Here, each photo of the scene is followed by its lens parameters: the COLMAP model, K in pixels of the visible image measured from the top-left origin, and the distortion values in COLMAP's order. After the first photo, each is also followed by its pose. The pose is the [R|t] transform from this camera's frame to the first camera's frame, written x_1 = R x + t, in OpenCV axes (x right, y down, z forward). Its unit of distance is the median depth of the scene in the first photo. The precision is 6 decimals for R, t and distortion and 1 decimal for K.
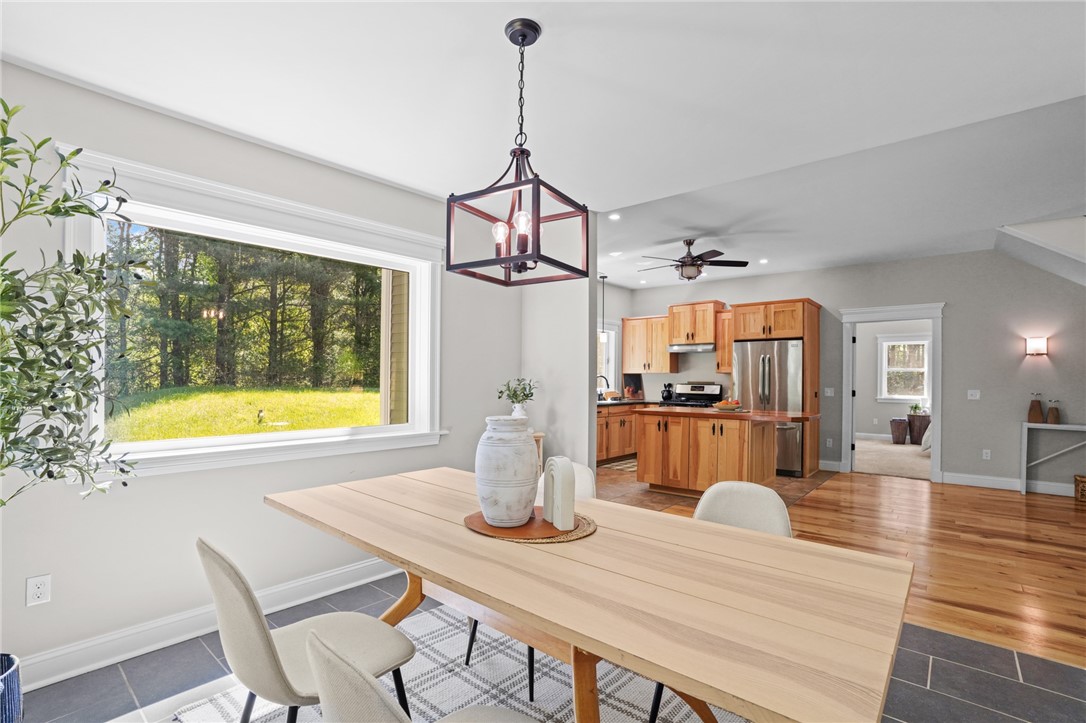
lens RADIAL K [[503.1, 0, 543.3], [0, 503.1, 369.2], [0, 0, 1]] dist [-0.068558, 0.025857]
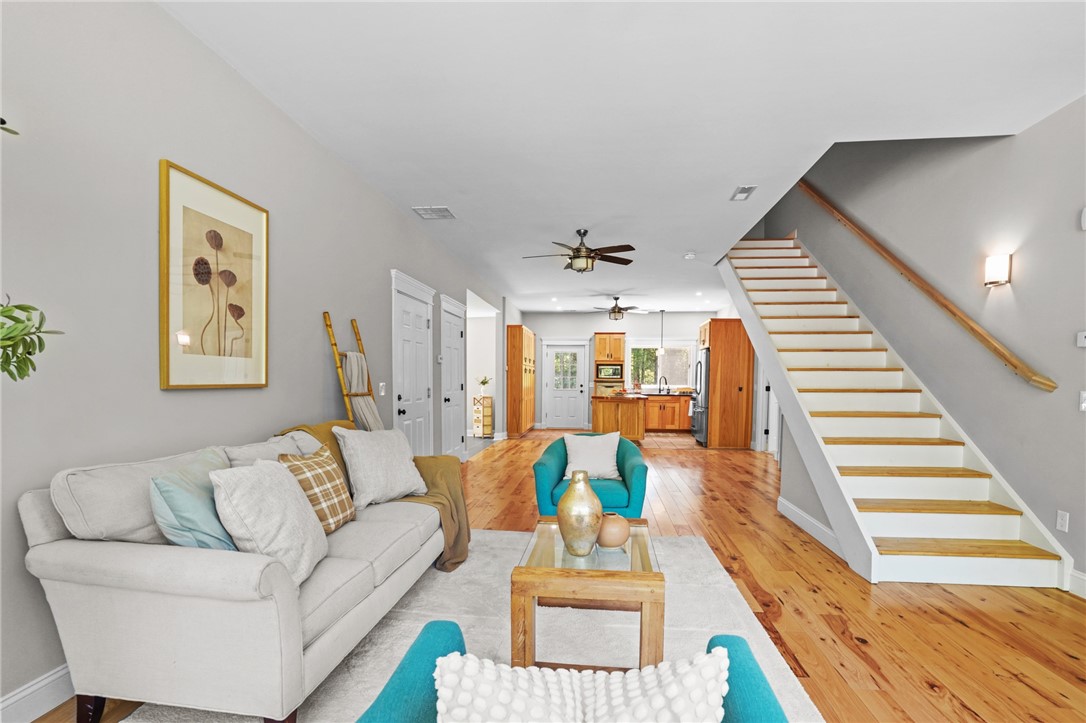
lens RADIAL K [[512.7, 0, 538.5], [0, 512.7, 403.4], [0, 0, 1]] dist [-0.073533, 0.029353]
pose [[0.561414, 0.032366, -0.826902, 1.220560], [0.011402, 0.998838, 0.046836, 0.017845], [0.827457, -0.035723, 0.560392, -0.170559]]
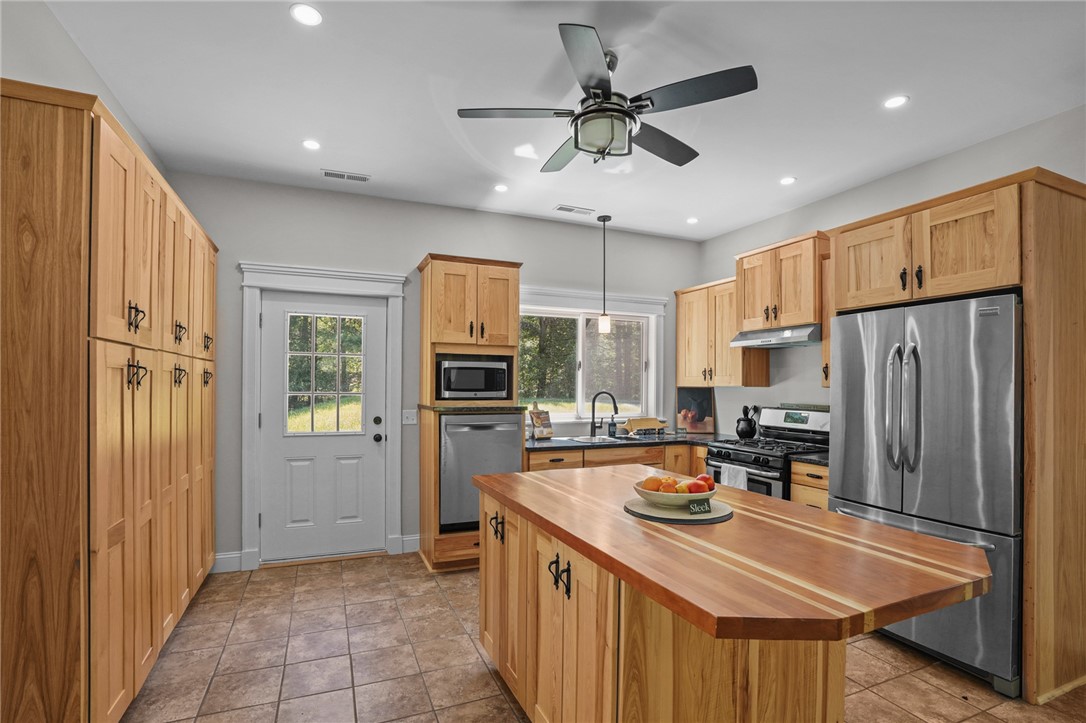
lens RADIAL K [[513.0, 0, 541.5], [0, 513.0, 382.5], [0, 0, 1]] dist [-0.073732, 0.027234]
pose [[0.900044, -0.004040, -0.435780, 0.317372], [0.008234, 0.999936, 0.007735, -0.003072], [0.435721, -0.010550, 0.900020, 0.466539]]
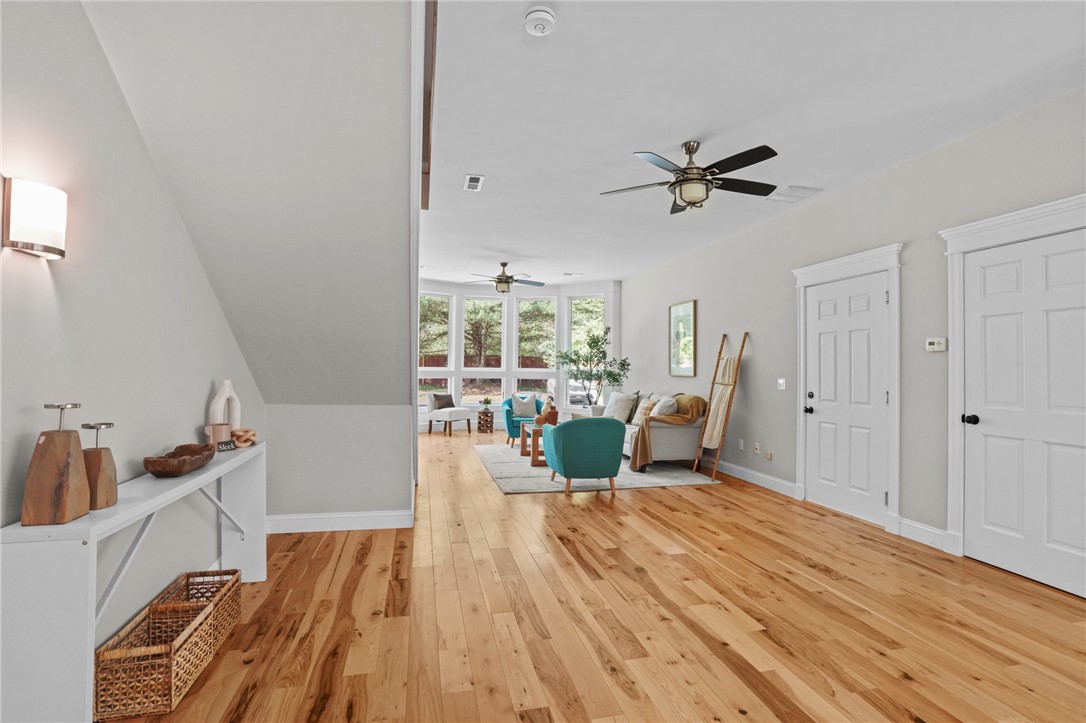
lens RADIAL K [[512.2, 0, 538.8], [0, 512.2, 350.6], [0, 0, 1]] dist [-0.069509, 0.028701]
pose [[-0.807426, -0.000654, 0.589968, 0.474654], [-0.028942, 0.998839, -0.038504, 0.017741], [-0.589258, -0.048164, -0.806508, 0.757884]]
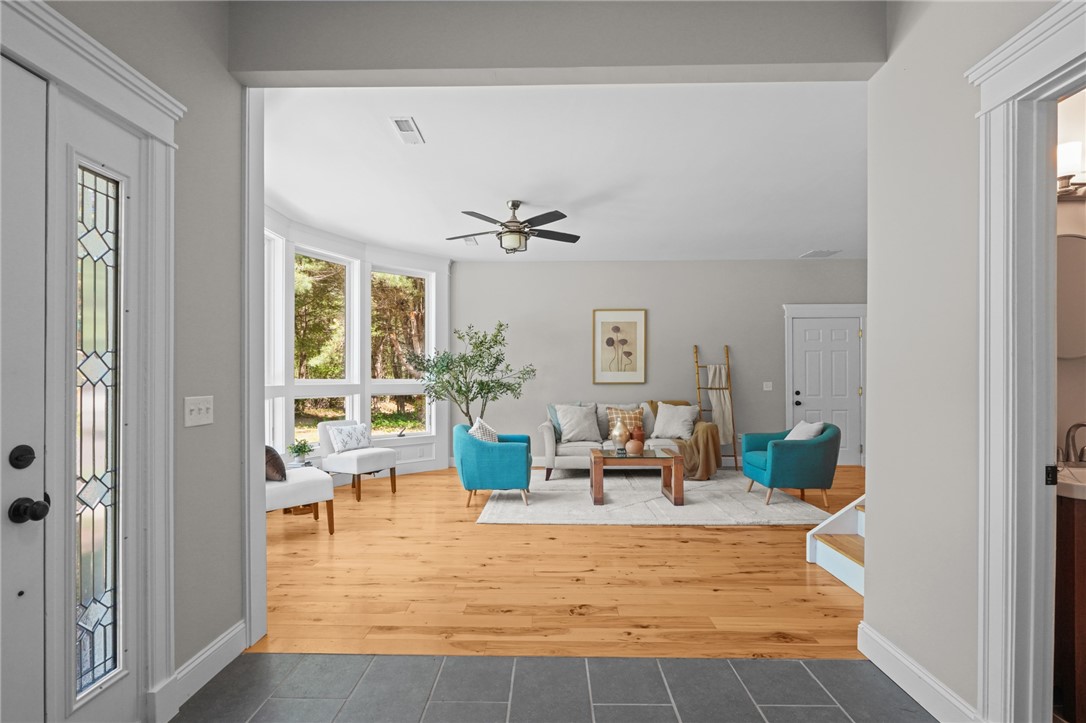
lens RADIAL K [[499.3, 0, 540.8], [0, 499.3, 375.5], [0, 0, 1]] dist [0.001292, 0.000182]
pose [[-0.765059, -0.010706, -0.643871, 1.512887], [0.004853, 0.999738, -0.022390, 0.026023], [0.643942, -0.020254, -0.764806, 0.446867]]
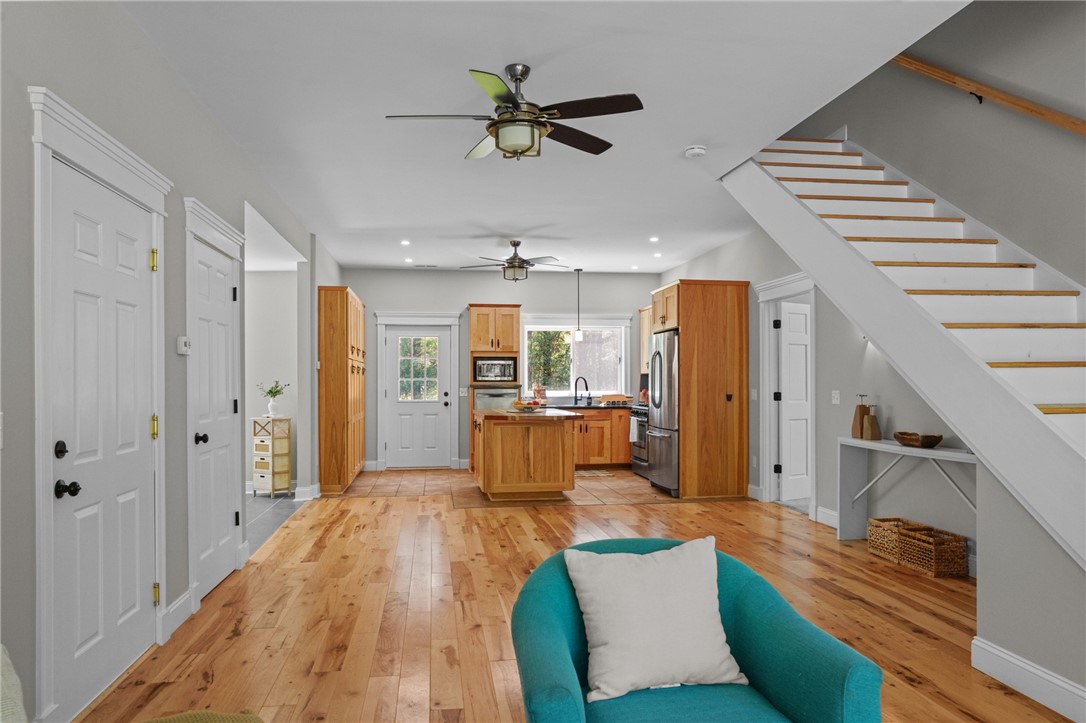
lens RADIAL K [[727.0, 0, 541.2], [0, 727.0, 378.1], [0, 0, 1]] dist [-0.034137, 0.032743]
pose [[0.760344, -0.014841, -0.649351, 0.962359], [0.021518, 0.999766, 0.002347, 0.010062], [0.649164, -0.015757, 0.760485, -0.058324]]
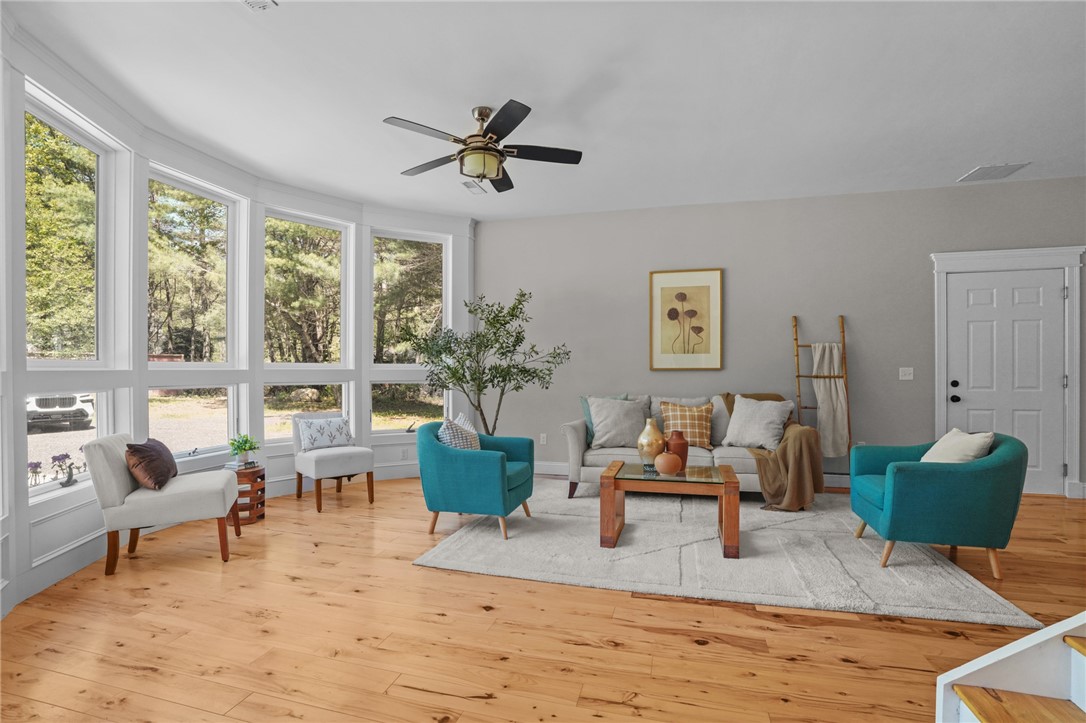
lens RADIAL K [[503.1, 0, 543.3], [0, 503.1, 369.2], [0, 0, 1]] dist [-0.068558, 0.025857]
pose [[-0.900619, -0.006766, -0.434556, 1.285894], [0.000181, 0.999873, -0.015943, 0.031120], [0.434608, -0.014438, -0.900504, 0.369866]]
